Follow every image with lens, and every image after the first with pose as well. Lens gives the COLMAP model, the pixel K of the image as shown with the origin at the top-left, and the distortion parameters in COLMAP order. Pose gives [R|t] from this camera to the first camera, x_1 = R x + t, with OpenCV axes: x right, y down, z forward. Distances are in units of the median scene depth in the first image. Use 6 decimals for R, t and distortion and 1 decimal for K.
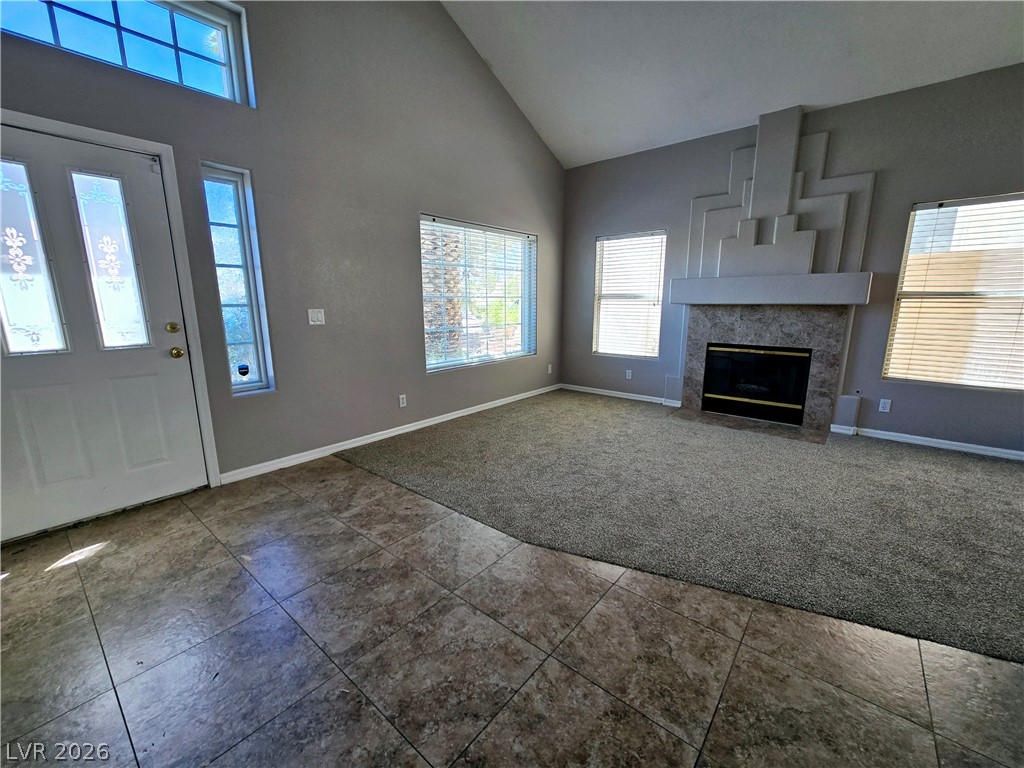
lens RADIAL K [[418.8, 0, 508.8], [0, 418.8, 385.1], [0, 0, 1]] dist [-0.000015, 0.000108]
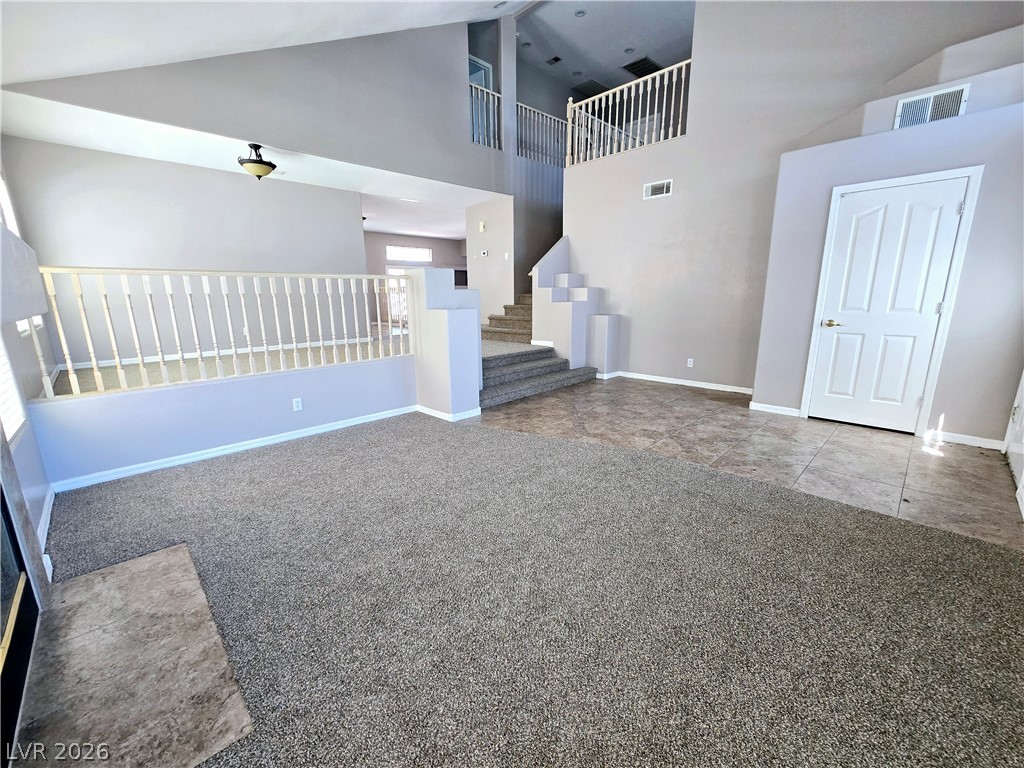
lens RADIAL K [[418.8, 0, 508.6], [0, 418.8, 388.9], [0, 0, 1]] dist [-0.000015, 0.000108]
pose [[-0.995540, -0.002021, 0.094321, 0.302995], [0.036764, 0.912425, 0.407589, -0.380742], [-0.086884, 0.409239, -0.908281, 1.873512]]
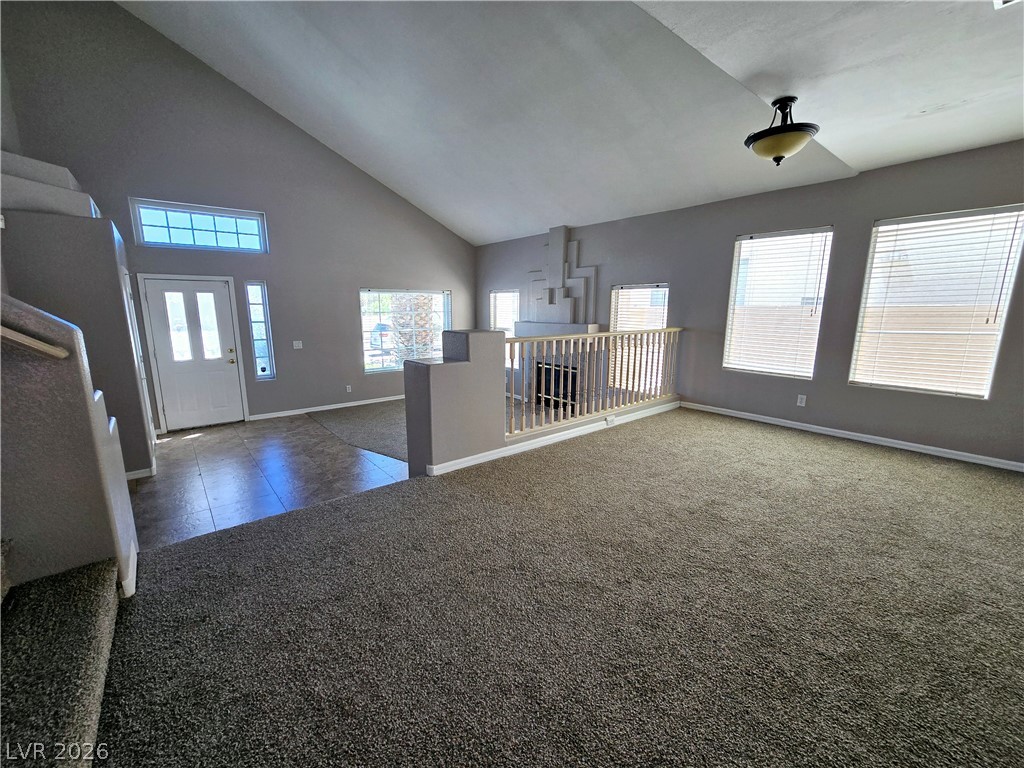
lens RADIAL K [[418.8, 0, 506.9], [0, 418.8, 388.7], [0, 0, 1]] dist [-0.000015, 0.000108]
pose [[0.981949, 0.040816, -0.184687, 1.102441], [-0.041876, 0.999121, -0.001839, 0.015723], [0.184450, 0.009540, 0.982796, -0.974846]]
